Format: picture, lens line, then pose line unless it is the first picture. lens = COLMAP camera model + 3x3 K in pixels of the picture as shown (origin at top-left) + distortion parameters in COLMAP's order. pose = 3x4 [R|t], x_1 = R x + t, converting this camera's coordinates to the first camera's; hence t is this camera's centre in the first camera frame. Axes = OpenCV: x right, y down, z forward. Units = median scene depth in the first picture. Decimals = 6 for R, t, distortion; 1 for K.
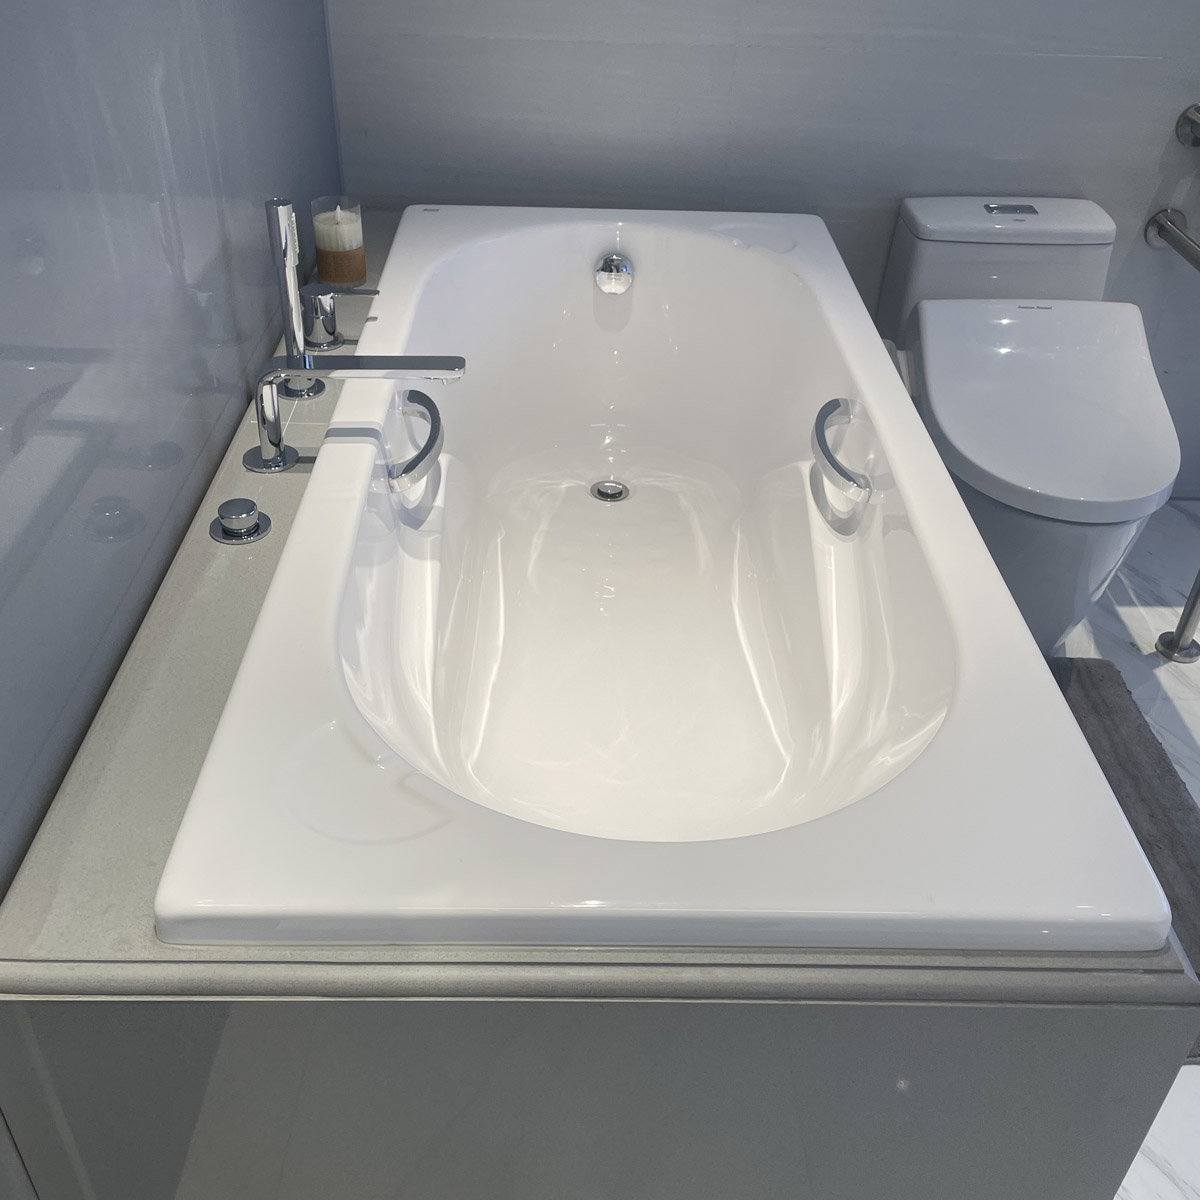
lens RADIAL K [[1201.8, 0, 600.0], [0, 1201.8, 600.0], [0, 0, 1]] dist [0.088380, -0.111221]
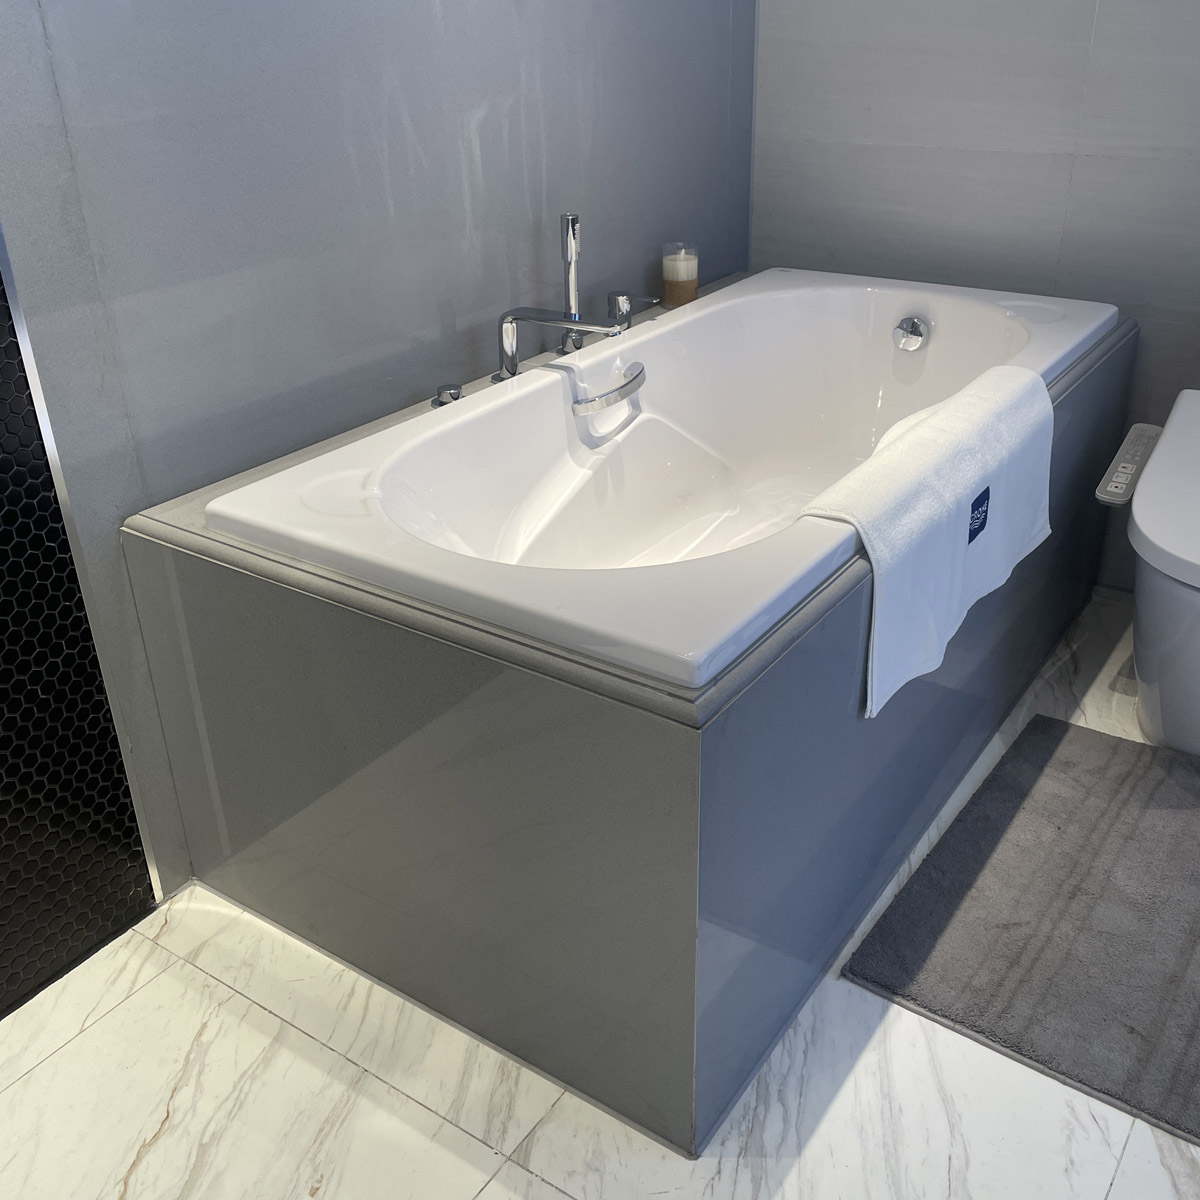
lens RADIAL K [[1201.8, 0, 600.0], [0, 1201.8, 600.0], [0, 0, 1]] dist [0.088380, -0.111221]
pose [[0.815245, 0.227416, -0.532596, 0.591115], [-0.298402, 0.953142, -0.049776, 0.160777], [0.496319, 0.199507, 0.844905, -0.110689]]
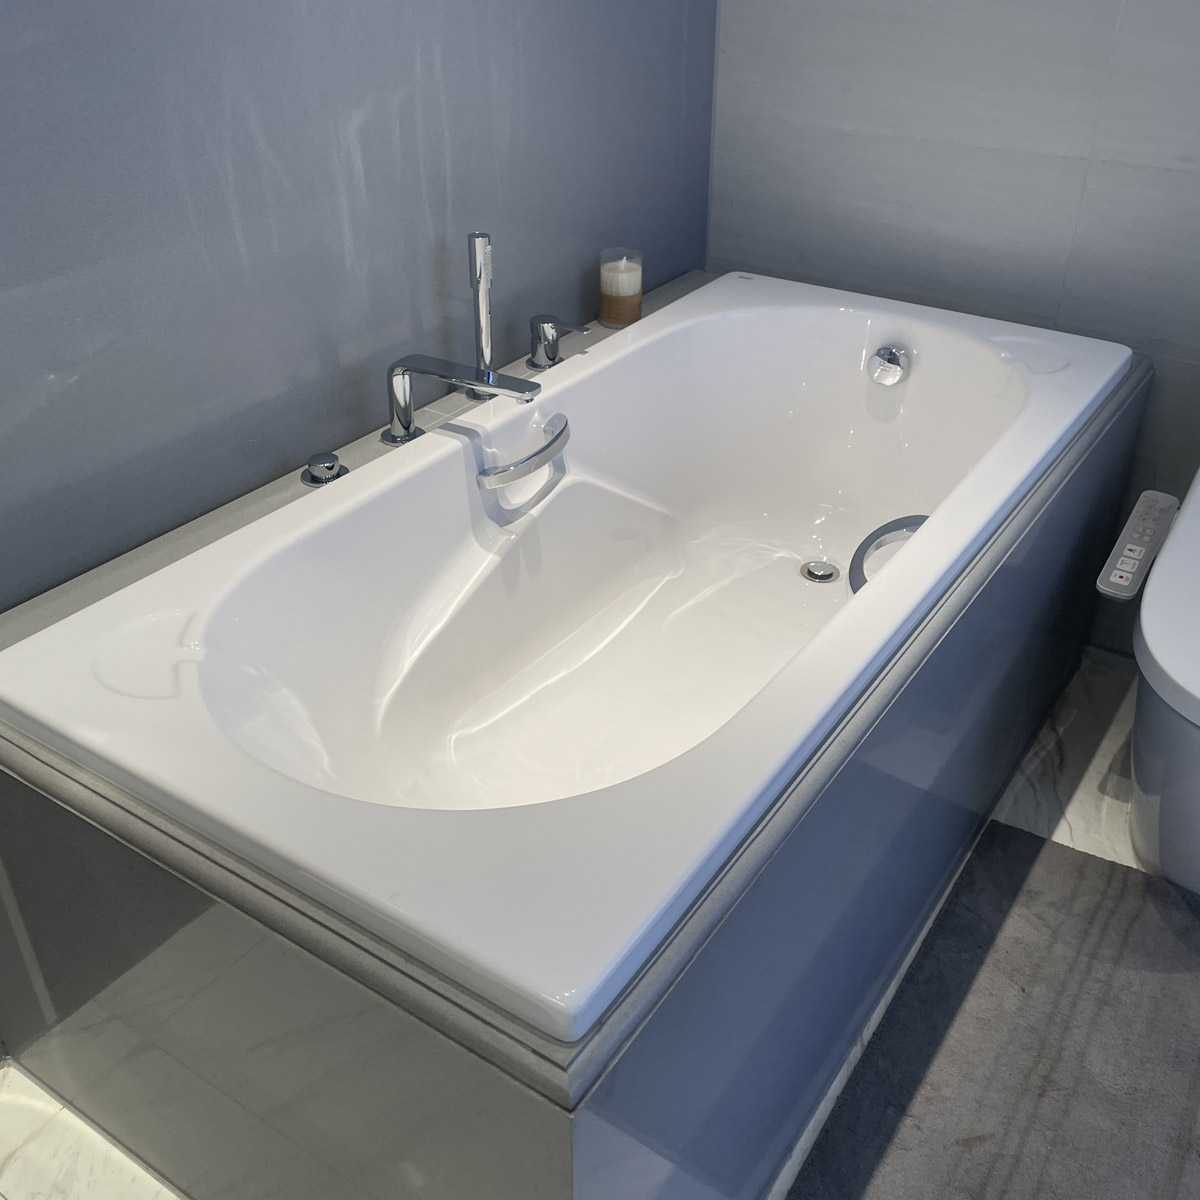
lens RADIAL K [[1201.8, 0, 600.0], [0, 1201.8, 600.0], [0, 0, 1]] dist [0.088380, -0.111221]
pose [[0.821927, 0.284823, -0.493265, 0.479691], [-0.314051, 0.949084, 0.024722, -0.048217], [0.475192, 0.134591, 0.869527, 0.061142]]
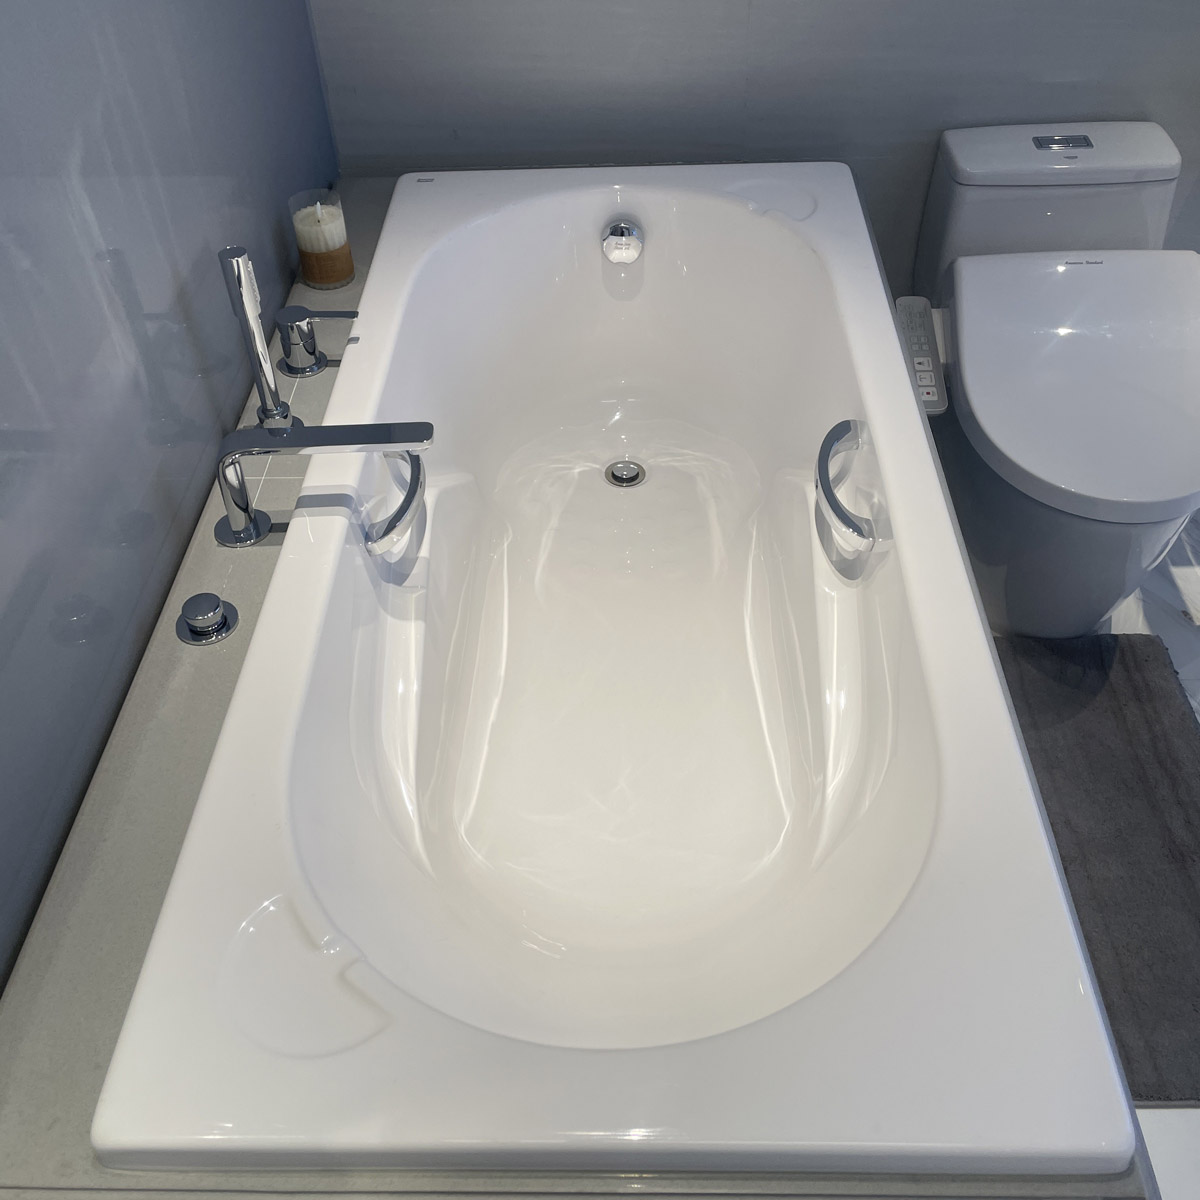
lens RADIAL K [[1201.8, 0, 600.0], [0, 1201.8, 600.0], [0, 0, 1]] dist [0.088380, -0.111221]
pose [[0.997351, -0.020940, -0.069658, 0.070872], [0.030548, 0.989699, 0.139863, -0.168393], [0.066012, -0.141621, 0.987718, 0.050374]]
